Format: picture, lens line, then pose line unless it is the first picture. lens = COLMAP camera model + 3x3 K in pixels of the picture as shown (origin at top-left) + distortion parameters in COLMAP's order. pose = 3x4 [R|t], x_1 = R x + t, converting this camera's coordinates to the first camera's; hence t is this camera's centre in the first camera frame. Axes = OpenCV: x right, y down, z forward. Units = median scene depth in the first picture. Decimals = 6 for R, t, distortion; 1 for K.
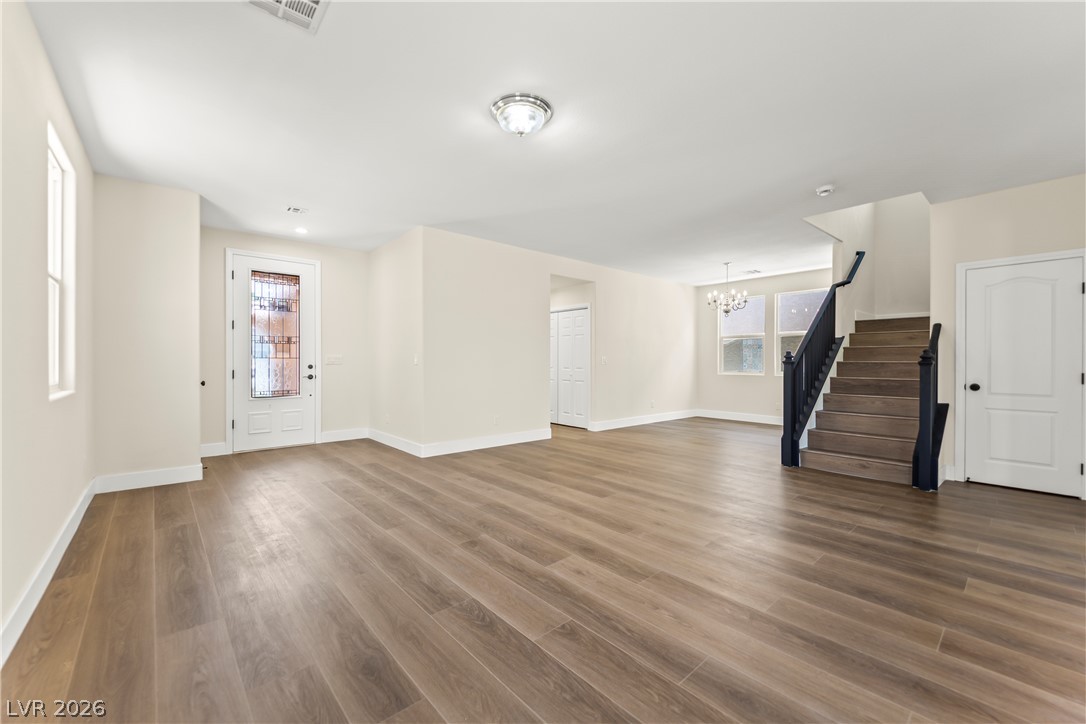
lens RADIAL K [[434.4, 0, 538.6], [0, 434.4, 361.9], [0, 0, 1]] dist [0.013814, -0.000737]
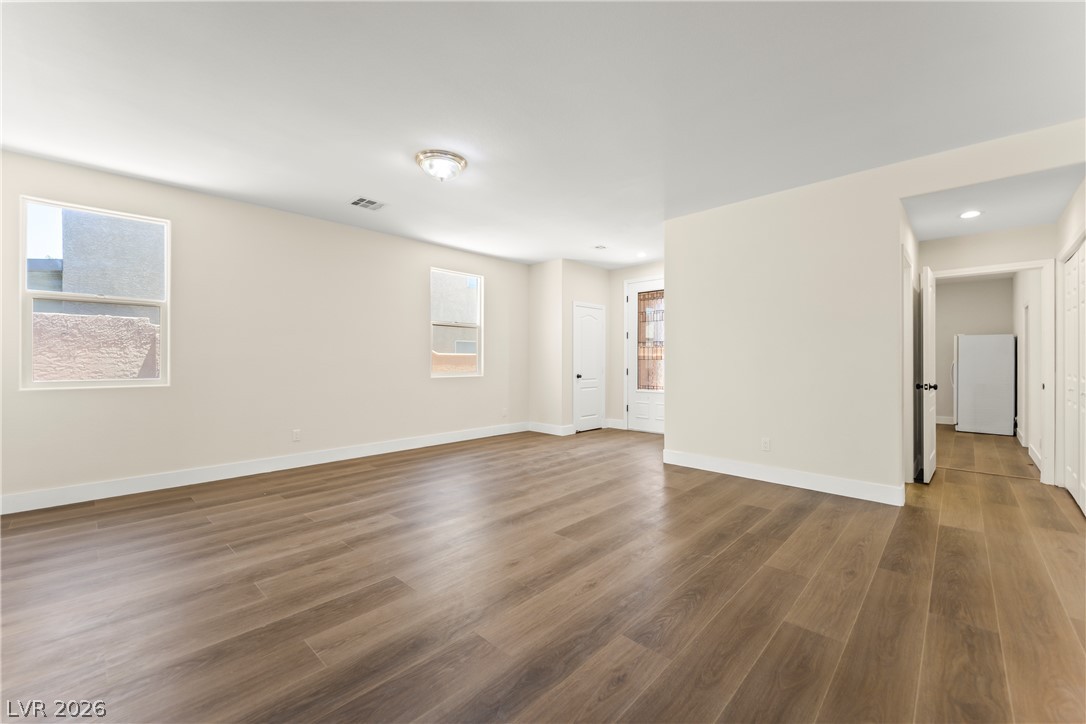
lens RADIAL K [[438.3, 0, 543.3], [0, 438.3, 355.7], [0, 0, 1]] dist [0.011380, -0.000816]
pose [[0.093311, -0.011298, -0.995573, 0.948536], [-0.002913, 0.999928, -0.011621, -0.006222], [0.995633, 0.003985, 0.093272, 0.893920]]
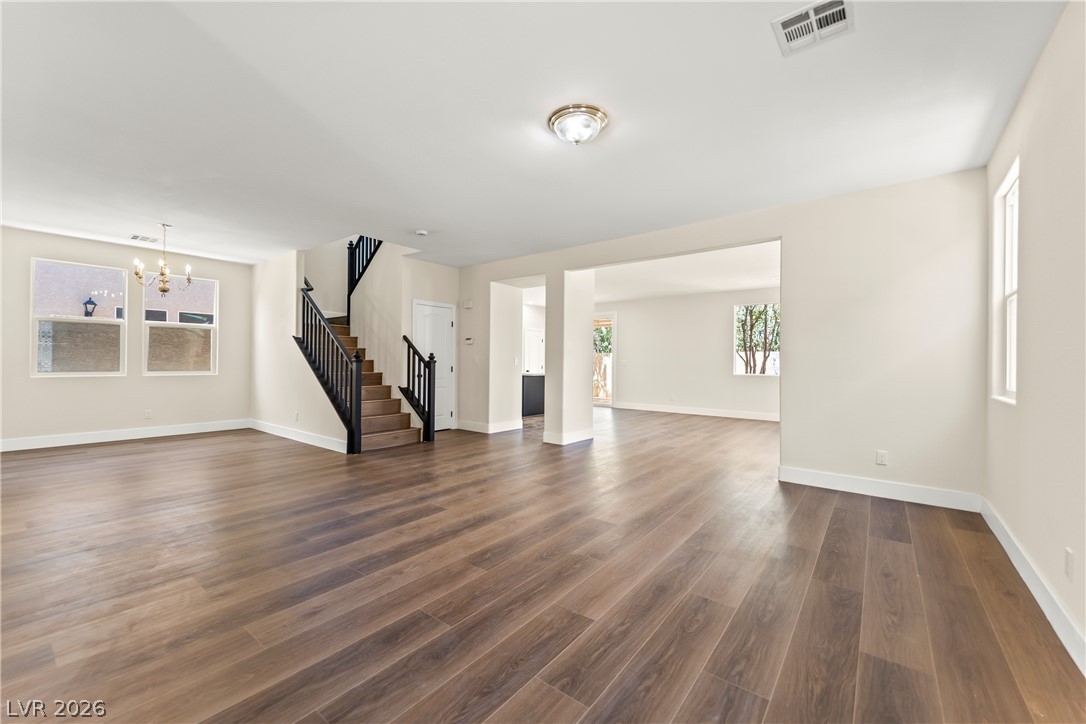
lens RADIAL K [[434.4, 0, 538.6], [0, 434.4, 361.9], [0, 0, 1]] dist [0.013814, -0.000737]
pose [[-0.183245, -0.005810, 0.983050, -0.790403], [-0.008371, 0.999955, 0.004350, -0.006984], [-0.983032, -0.007432, -0.183286, 0.970960]]
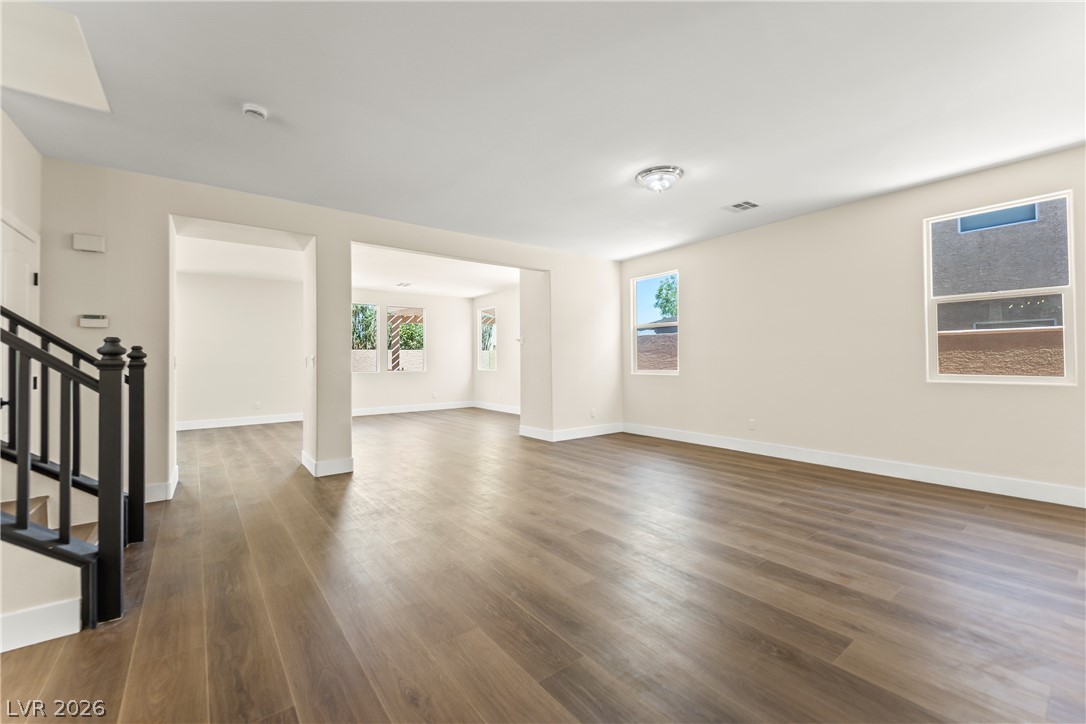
lens RADIAL K [[445.8, 0, 538.7], [0, 445.8, 355.8], [0, 0, 1]] dist [0.009865, 0.000330]
pose [[-0.997804, 0.003221, 0.066155, 0.186255], [0.002756, 0.999971, -0.007125, -0.005310], [-0.066176, -0.006927, -0.997784, 1.823701]]
